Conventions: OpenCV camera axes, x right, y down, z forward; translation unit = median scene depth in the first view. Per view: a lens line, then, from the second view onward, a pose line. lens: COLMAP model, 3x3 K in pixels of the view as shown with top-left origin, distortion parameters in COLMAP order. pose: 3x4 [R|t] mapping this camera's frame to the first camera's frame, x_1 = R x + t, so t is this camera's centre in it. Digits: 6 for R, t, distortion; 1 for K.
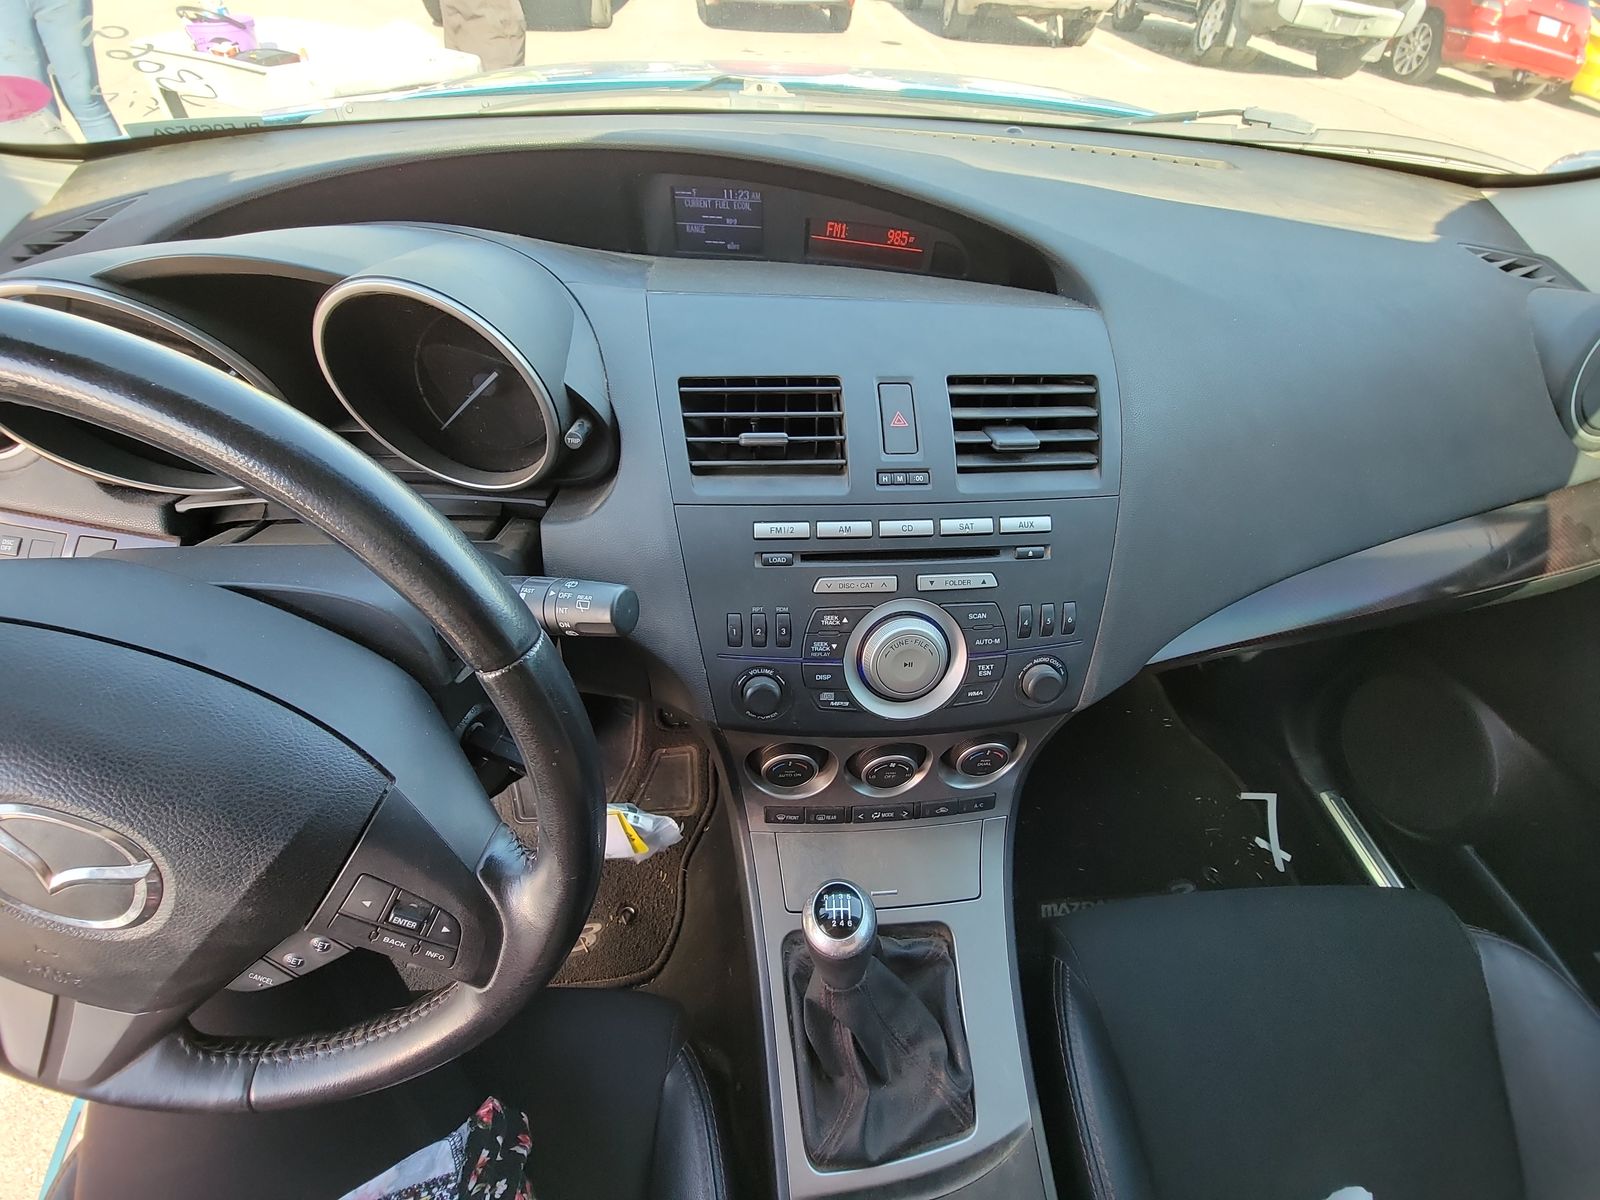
lens RADIAL K [[648.2, 0, 800.0], [0, 648.2, 600.0], [0, 0, 1]] dist [-0.001684, -0.000675]
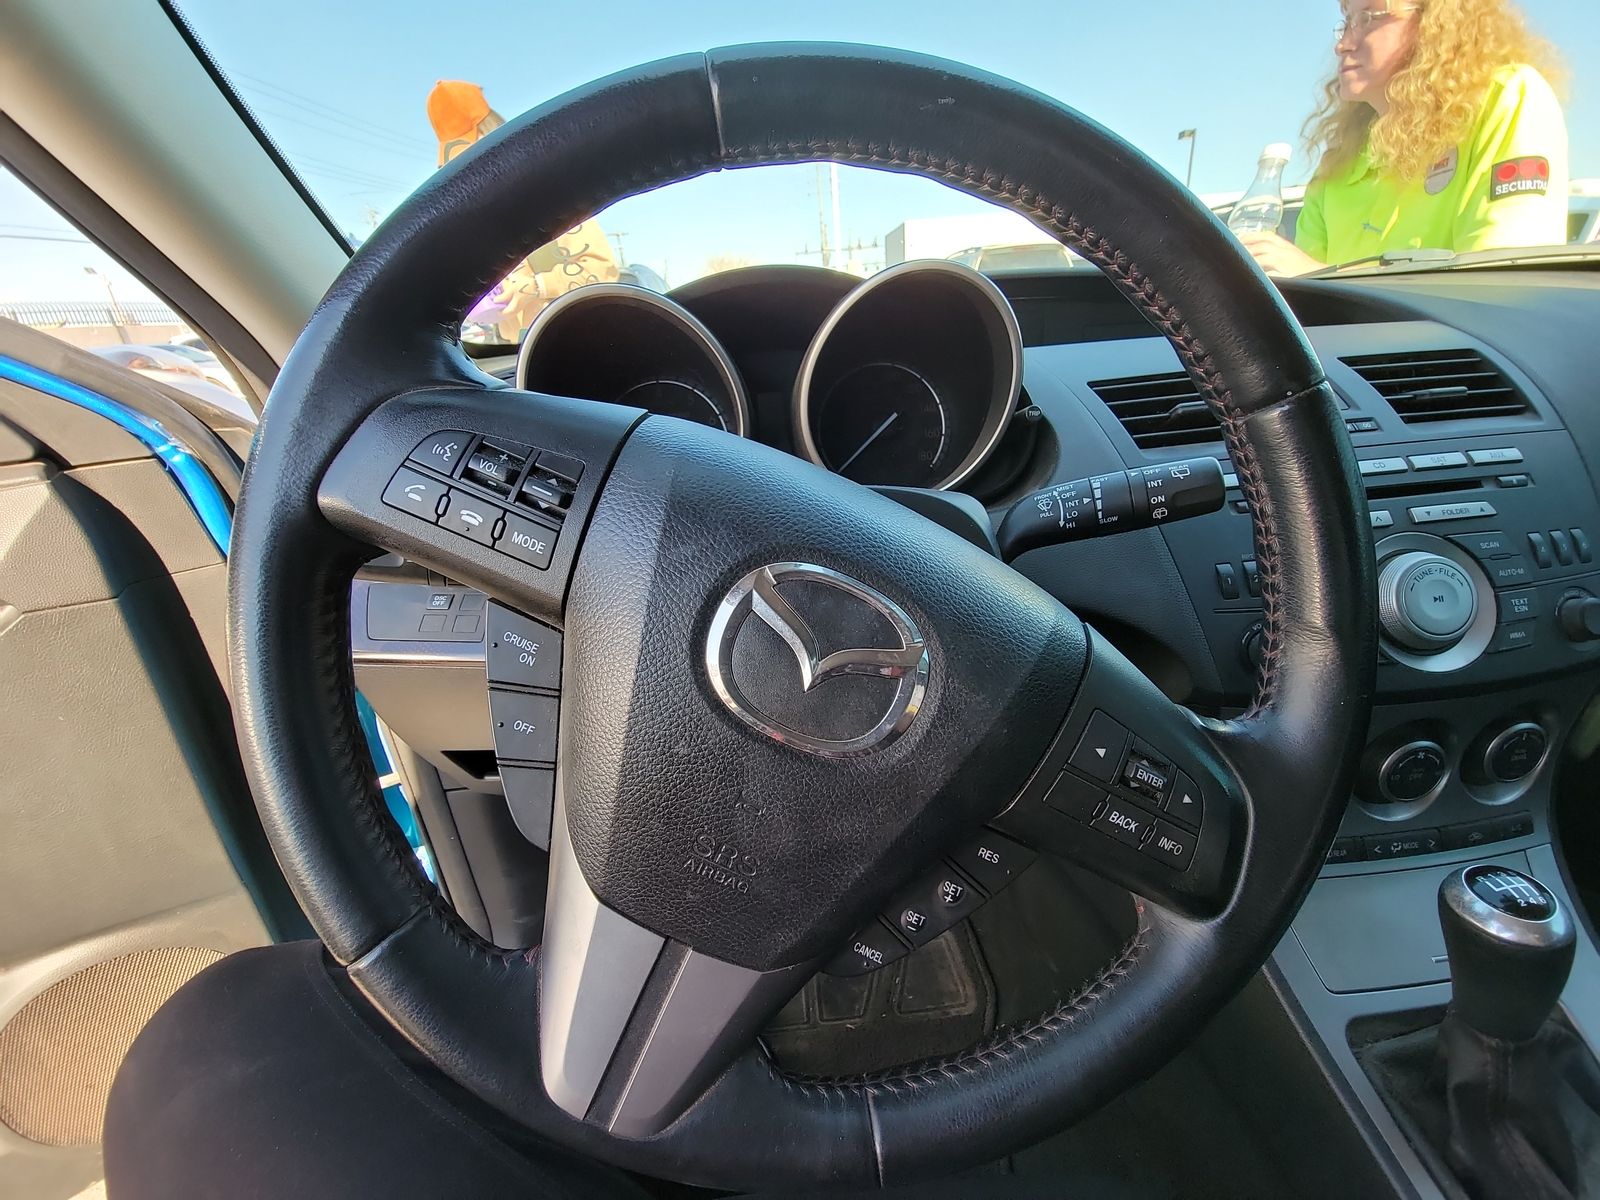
lens RADIAL K [[648.2, 0, 800.0], [0, 648.2, 600.0], [0, 0, 1]] dist [-0.001684, -0.000675]
pose [[0.994923, -0.090408, -0.044213, -0.661967], [0.064545, 0.910289, -0.408911, 0.405925], [0.077215, 0.403982, 0.911502, 0.125734]]
